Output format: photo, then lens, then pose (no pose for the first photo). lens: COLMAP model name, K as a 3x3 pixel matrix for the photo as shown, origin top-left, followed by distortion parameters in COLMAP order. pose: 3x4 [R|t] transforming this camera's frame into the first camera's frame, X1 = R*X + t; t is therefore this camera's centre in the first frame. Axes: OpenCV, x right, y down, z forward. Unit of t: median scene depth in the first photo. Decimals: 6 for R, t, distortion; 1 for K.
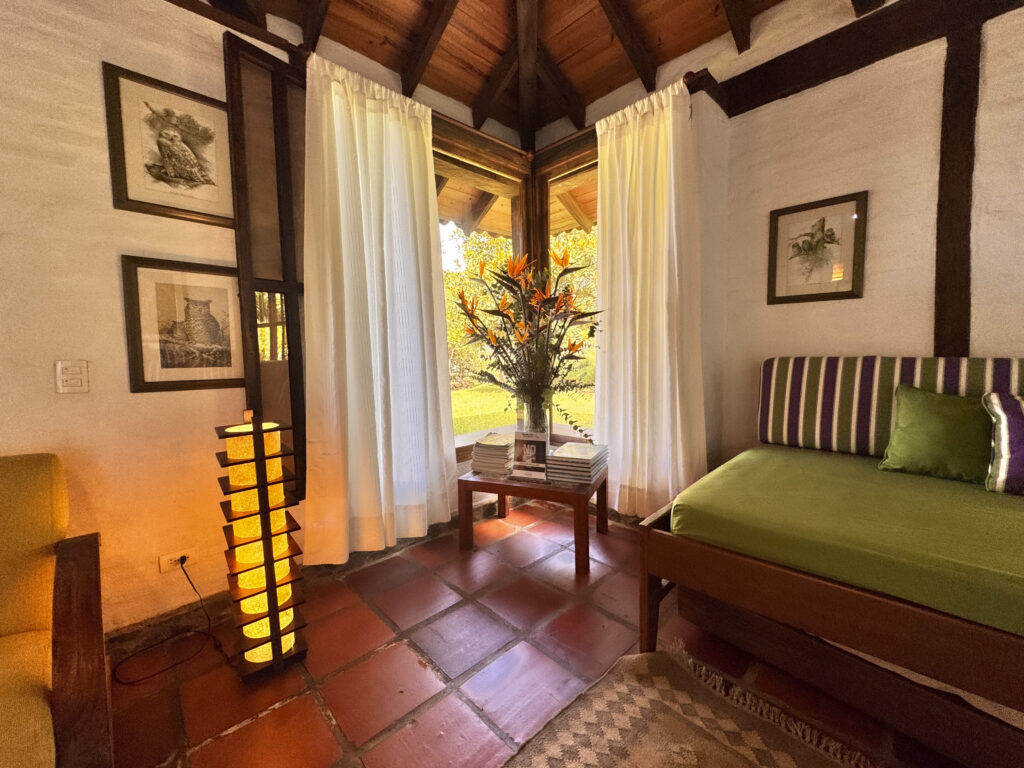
lens RADIAL K [[410.1, 0, 512.8], [0, 410.1, 380.2], [0, 0, 1]] dist [-0.000688, -0.000056]
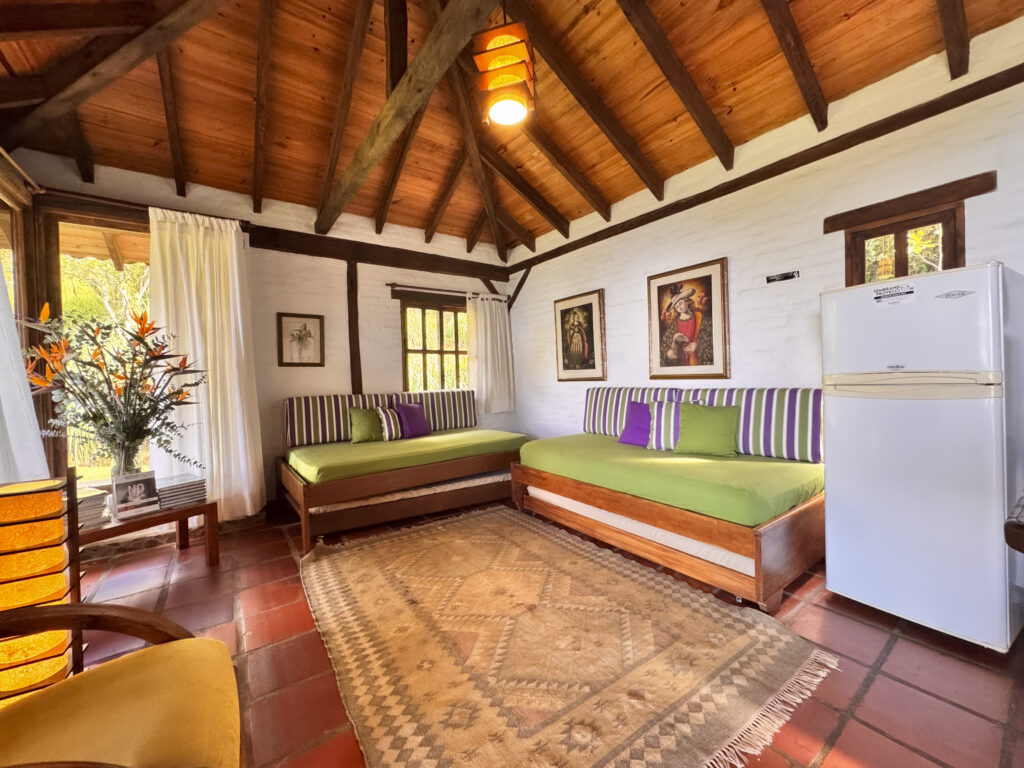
lens RADIAL K [[410.1, 0, 512.8], [0, 410.1, 380.2], [0, 0, 1]] dist [-0.000688, -0.000056]
pose [[0.143443, 0.006733, 0.989636, -0.979702], [0.093014, 0.995459, -0.020255, -0.005633], [-0.985278, 0.094955, 0.142165, -0.194291]]
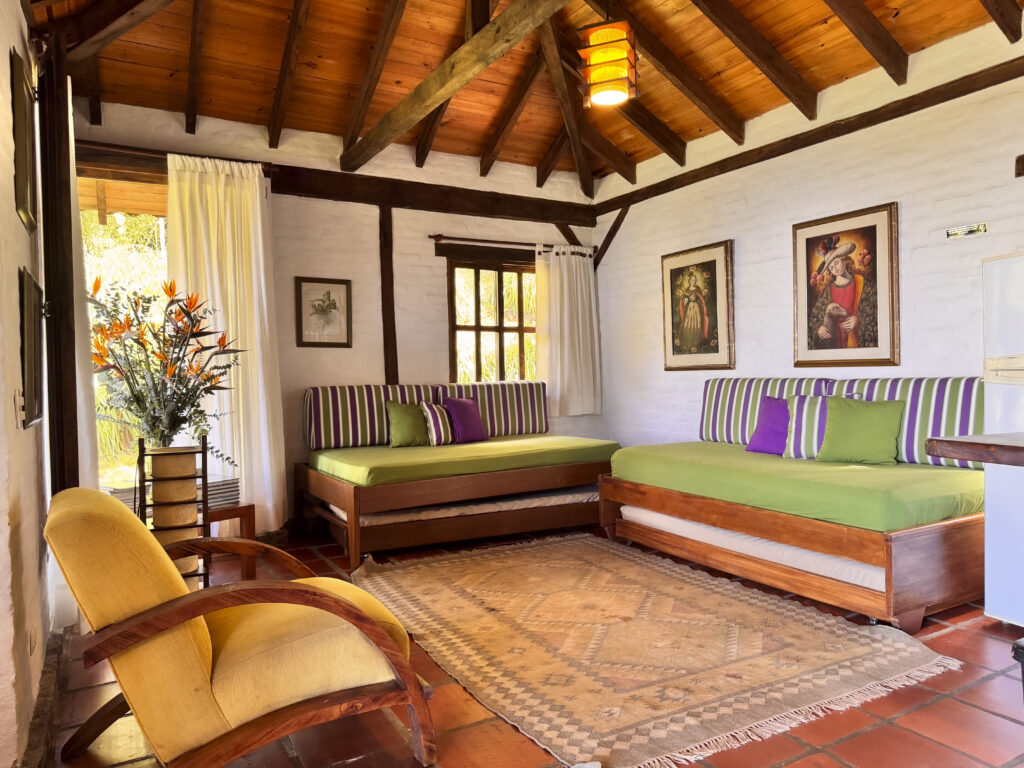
lens RADIAL K [[723.4, 0, 512.2], [0, 723.4, 381.1], [0, 0, 1]] dist [0.112368, -0.168805]
pose [[0.251587, 0.002823, 0.967831, -1.566695], [0.080590, 0.996462, -0.023856, 0.036128], [-0.964474, 0.083999, 0.250469, -0.245173]]
